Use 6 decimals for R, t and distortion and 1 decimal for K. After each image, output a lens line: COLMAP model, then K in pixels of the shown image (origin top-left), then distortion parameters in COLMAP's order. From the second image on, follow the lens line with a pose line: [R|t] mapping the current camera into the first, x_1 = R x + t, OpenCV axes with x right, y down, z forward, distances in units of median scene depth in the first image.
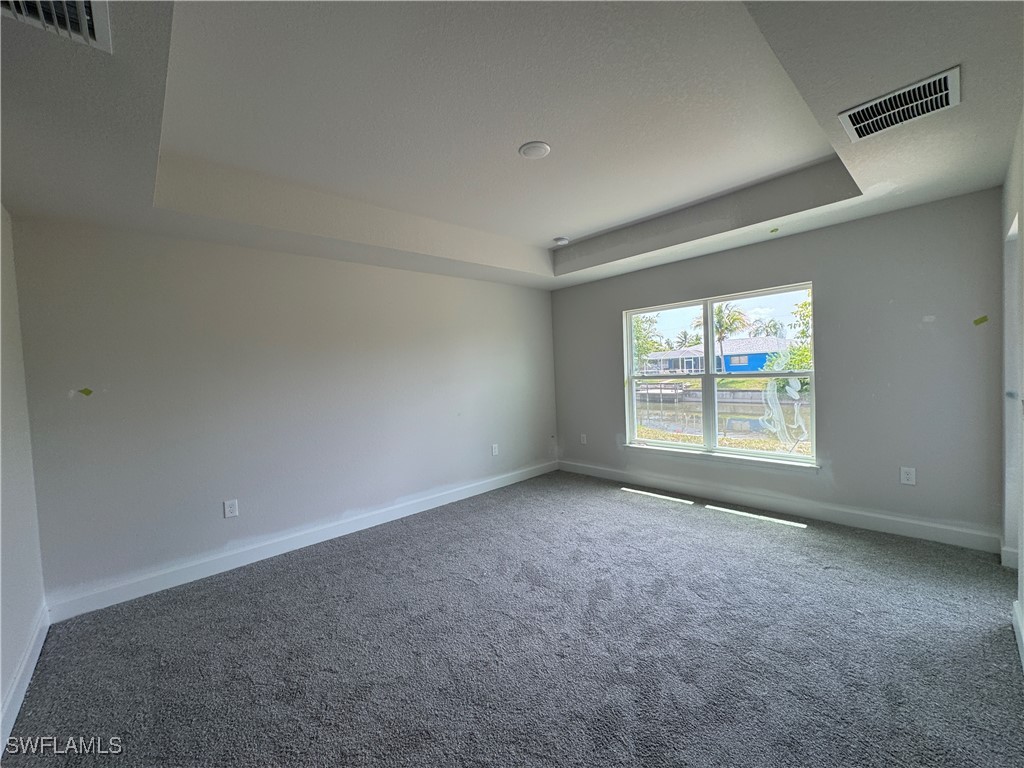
lens RADIAL K [[407.3, 0, 509.0], [0, 407.3, 388.0], [0, 0, 1]] dist [-0.000121, 0.000062]
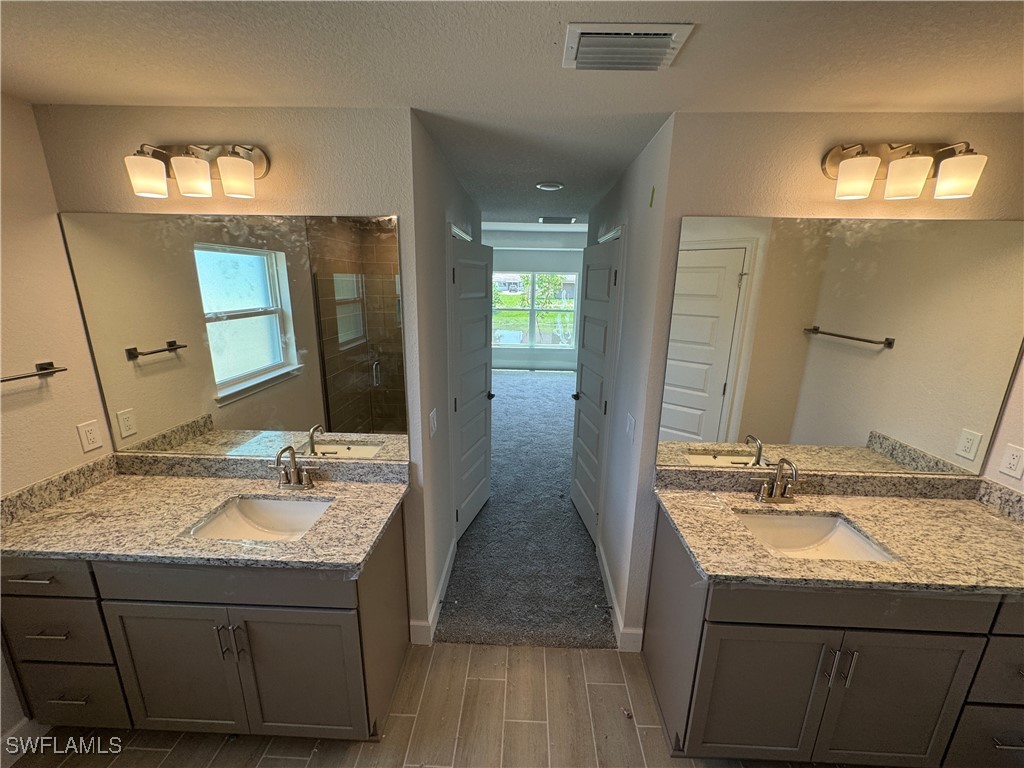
lens RADIAL K [[407.3, 0, 513.4], [0, 407.3, 386.6], [0, 0, 1]] dist [-0.000121, 0.000062]
pose [[0.692883, -0.104787, 0.713395, -1.600862], [-0.034214, 0.983491, 0.177690, -0.019431], [-0.720238, -0.147527, 0.677860, -0.569342]]
